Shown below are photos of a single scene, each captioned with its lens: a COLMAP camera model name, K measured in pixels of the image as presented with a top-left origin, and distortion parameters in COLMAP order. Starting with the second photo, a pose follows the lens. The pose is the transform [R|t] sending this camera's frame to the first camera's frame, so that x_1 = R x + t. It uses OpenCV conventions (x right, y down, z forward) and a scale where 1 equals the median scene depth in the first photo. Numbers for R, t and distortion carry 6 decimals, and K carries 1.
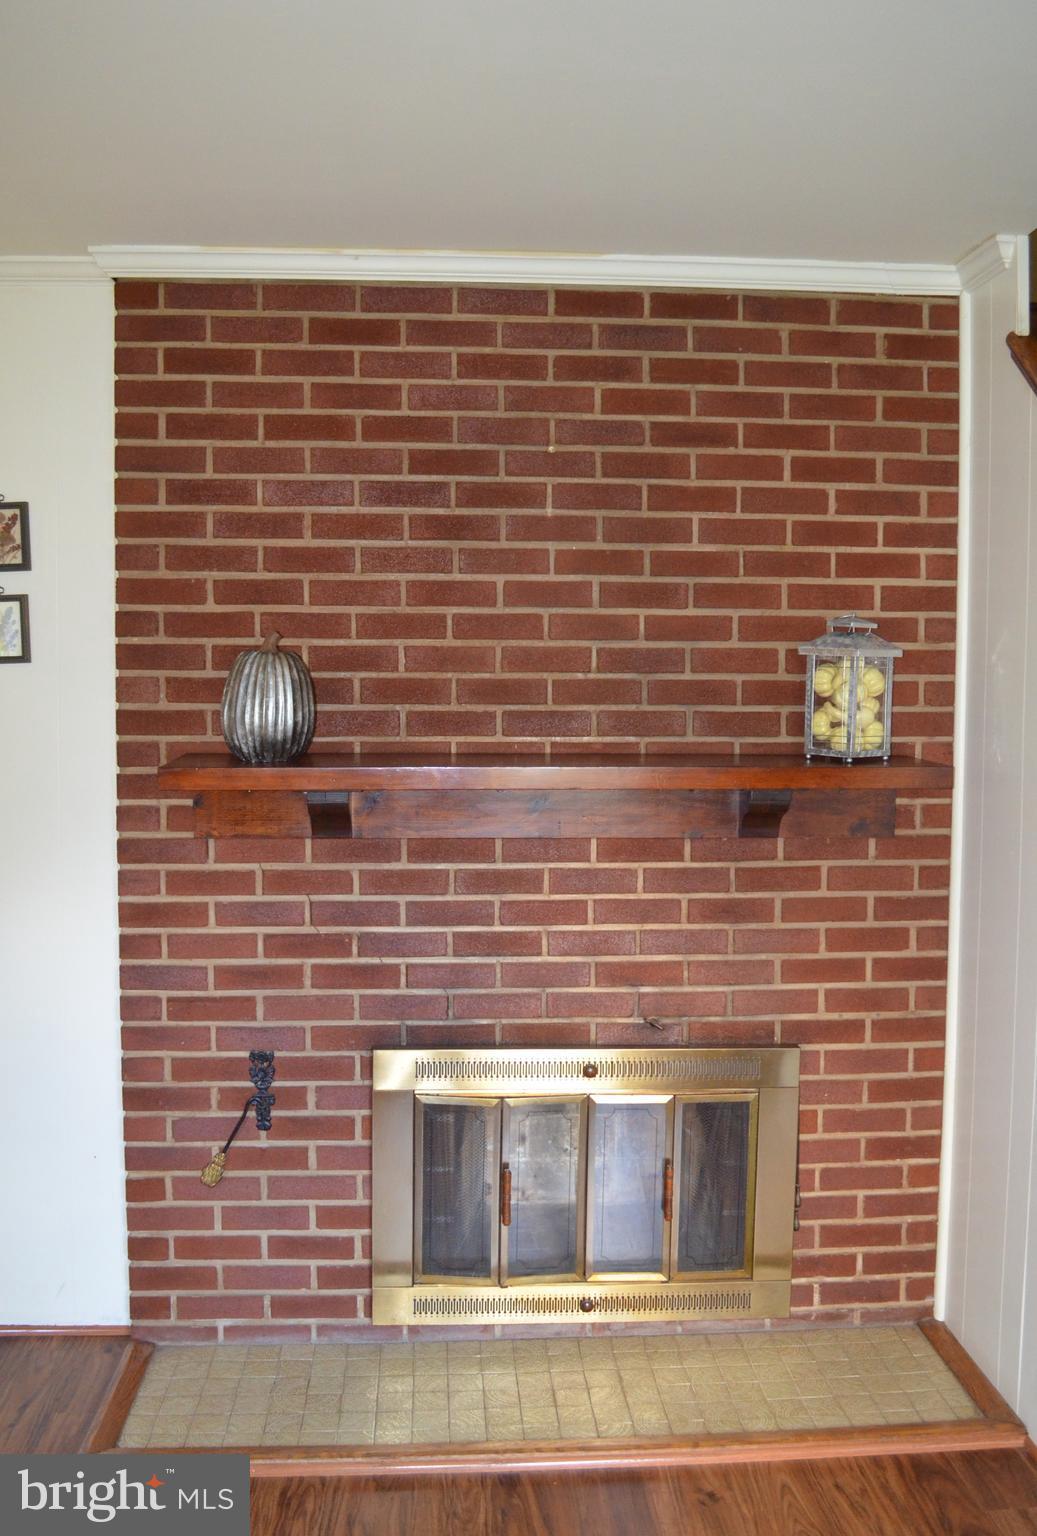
lens RADIAL K [[1330.8, 0, 516.7], [0, 1330.8, 775.9], [0, 0, 1]] dist [-0.080178, 0.018896]
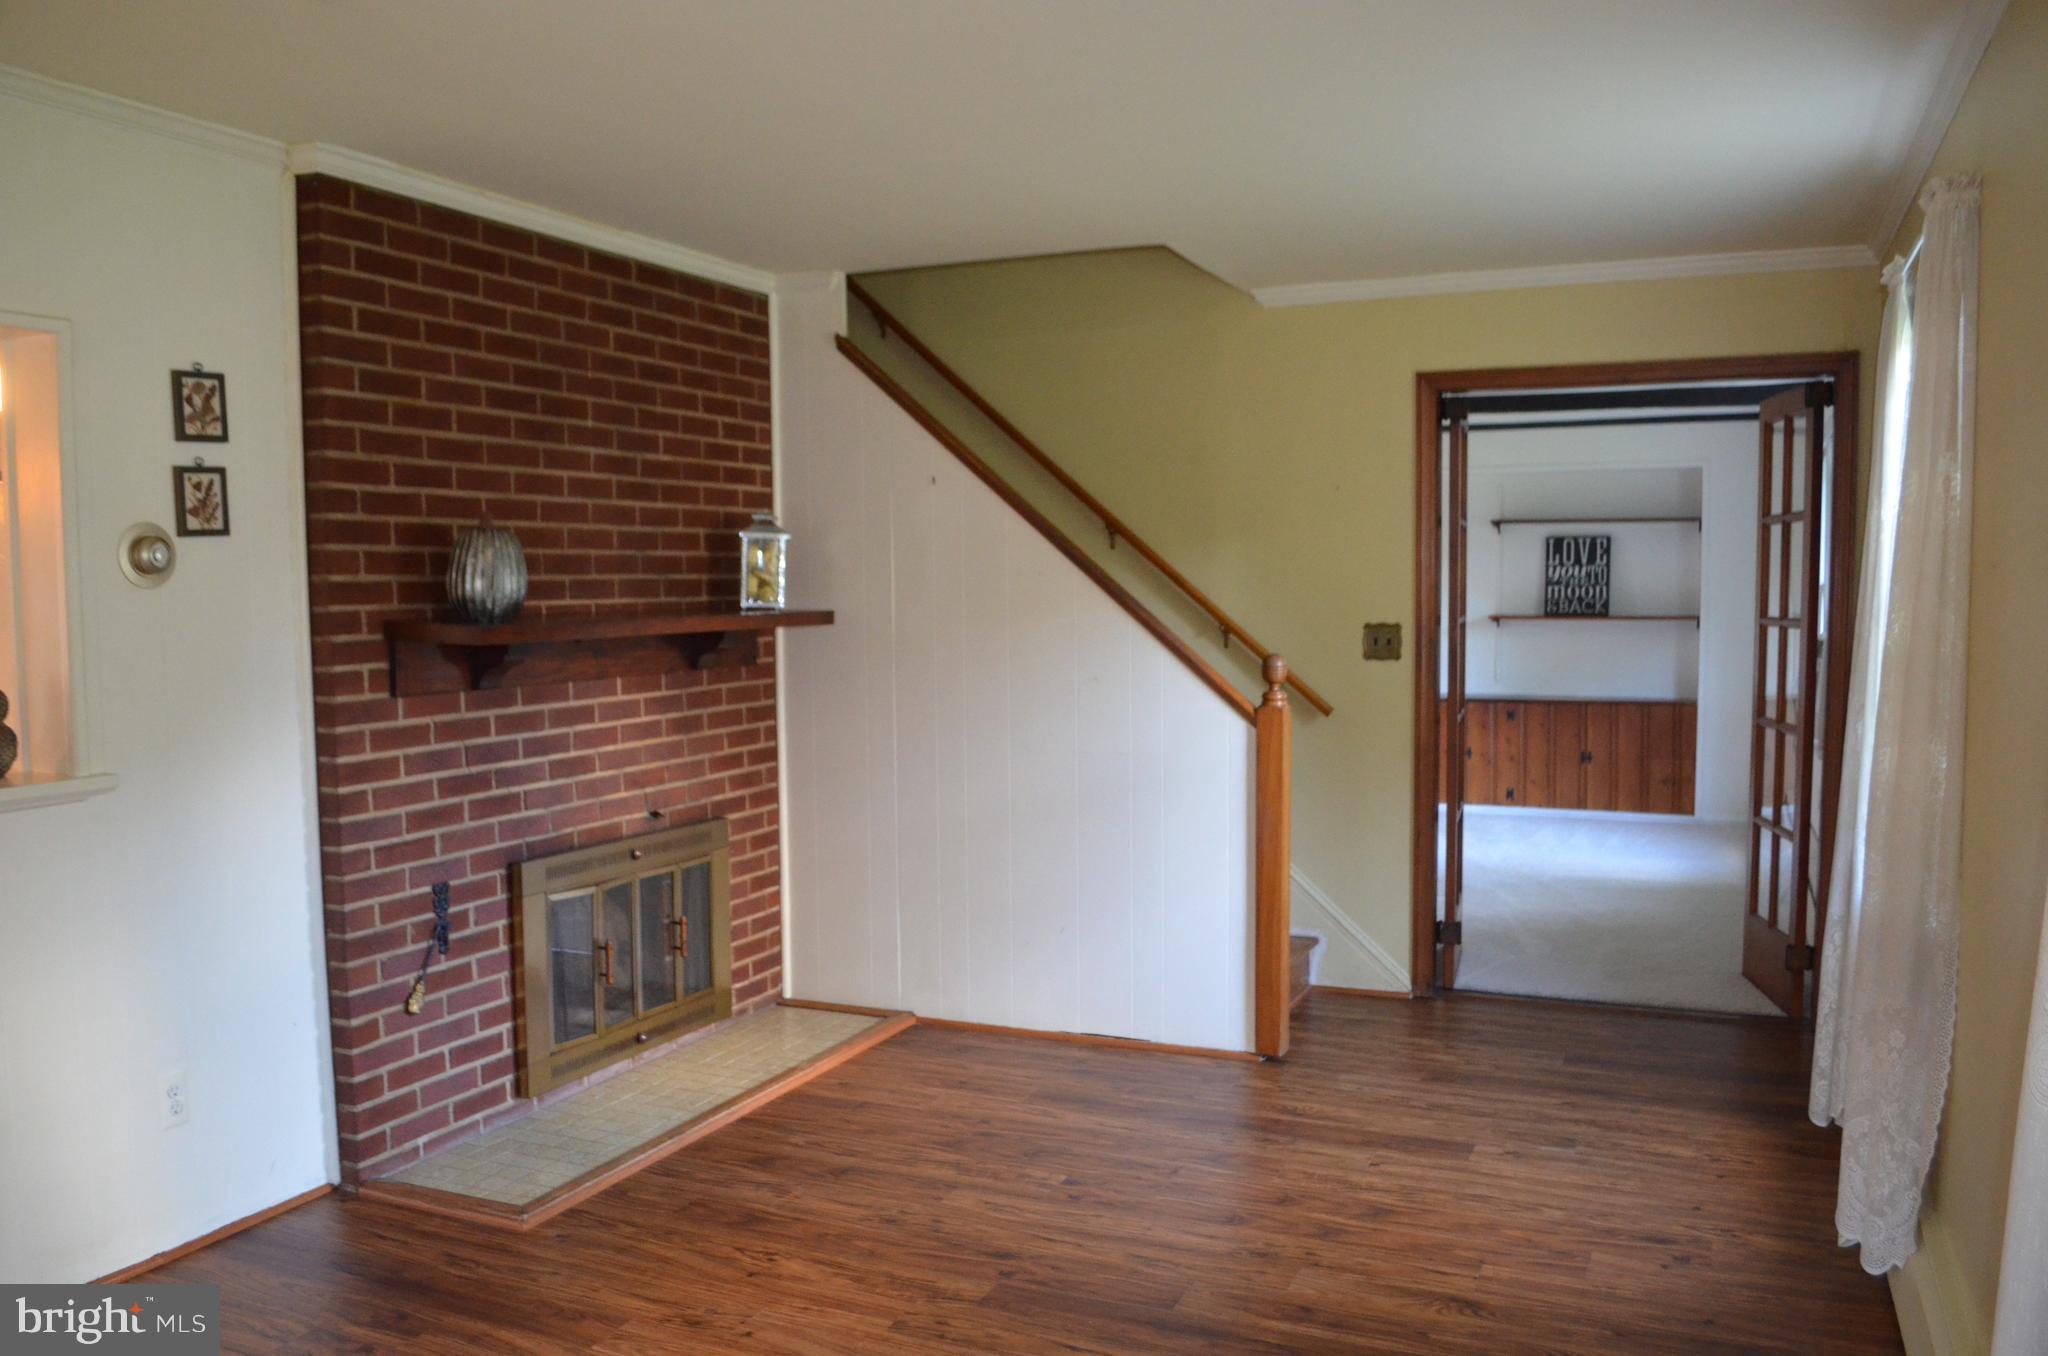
lens RADIAL K [[1618.9, 0, 1016.3], [0, 1618.9, 690.8], [0, 0, 1]] dist [-0.065685, -0.009748]
pose [[0.469753, -0.069156, 0.880085, -1.154482], [0.062635, 0.997025, 0.044912, 0.013687], [-0.880573, 0.034027, 0.472687, -0.085394]]
